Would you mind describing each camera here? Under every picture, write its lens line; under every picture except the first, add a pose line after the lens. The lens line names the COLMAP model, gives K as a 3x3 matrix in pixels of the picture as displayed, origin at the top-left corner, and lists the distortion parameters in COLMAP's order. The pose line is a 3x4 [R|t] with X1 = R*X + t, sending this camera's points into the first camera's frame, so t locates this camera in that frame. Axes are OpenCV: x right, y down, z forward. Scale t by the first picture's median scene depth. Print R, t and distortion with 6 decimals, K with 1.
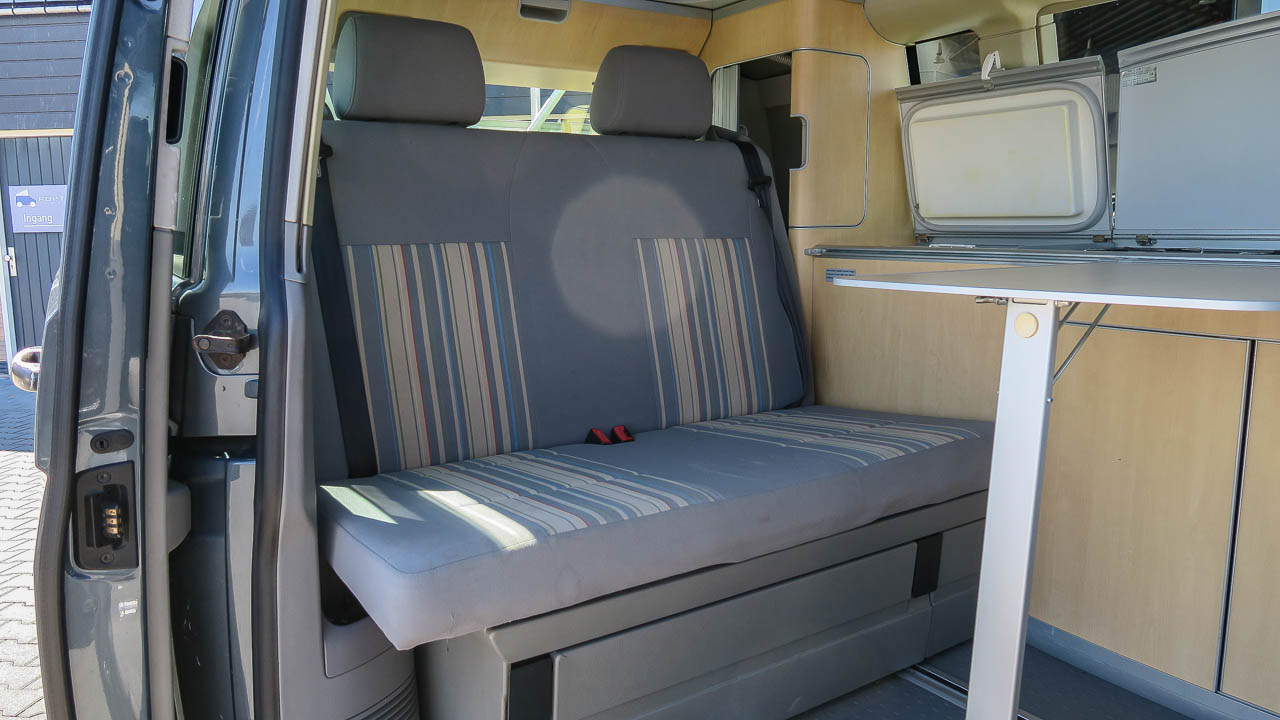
lens RADIAL K [[941.0, 0, 640.0], [0, 941.0, 360.0], [0, 0, 1]] dist [-0.033195, 0.049626]
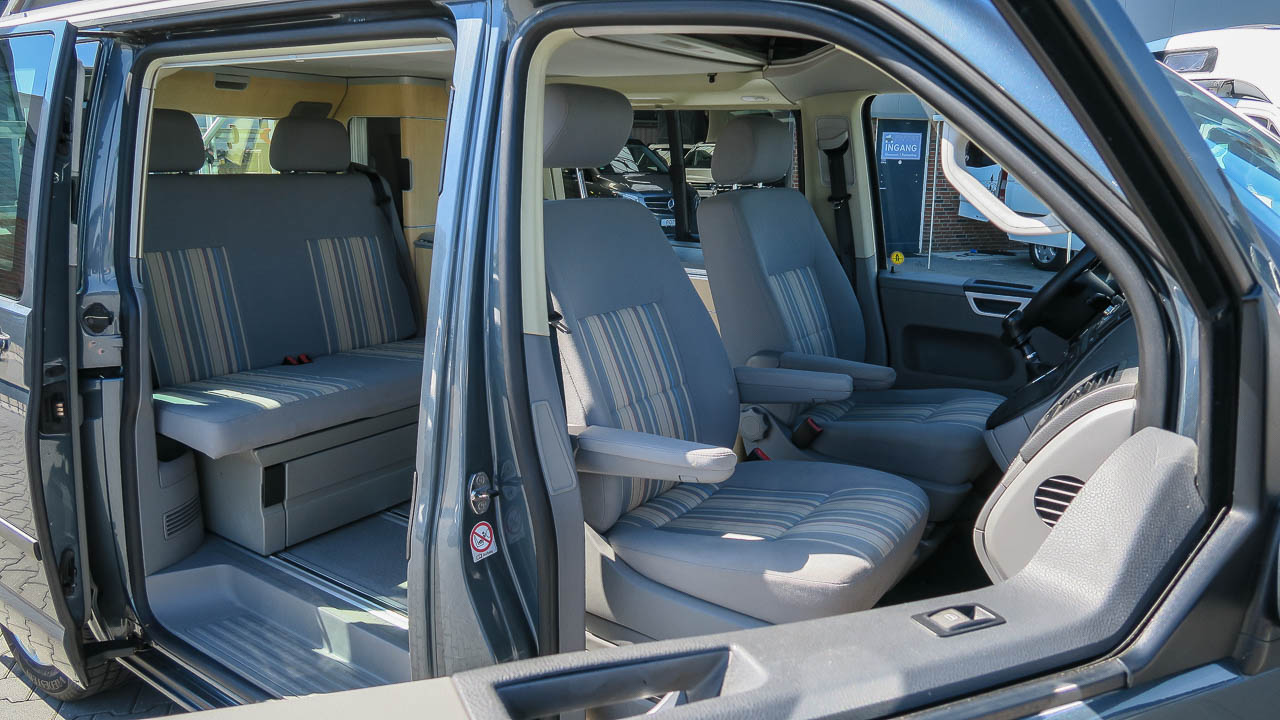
lens RADIAL K [[941.0, 0, 640.0], [0, 941.0, 360.0], [0, 0, 1]] dist [-0.033195, 0.049626]
pose [[0.934364, -0.050893, 0.352666, -0.050622], [0.023002, 0.996298, 0.082833, -0.045524], [-0.355576, -0.069284, 0.932076, -0.793808]]
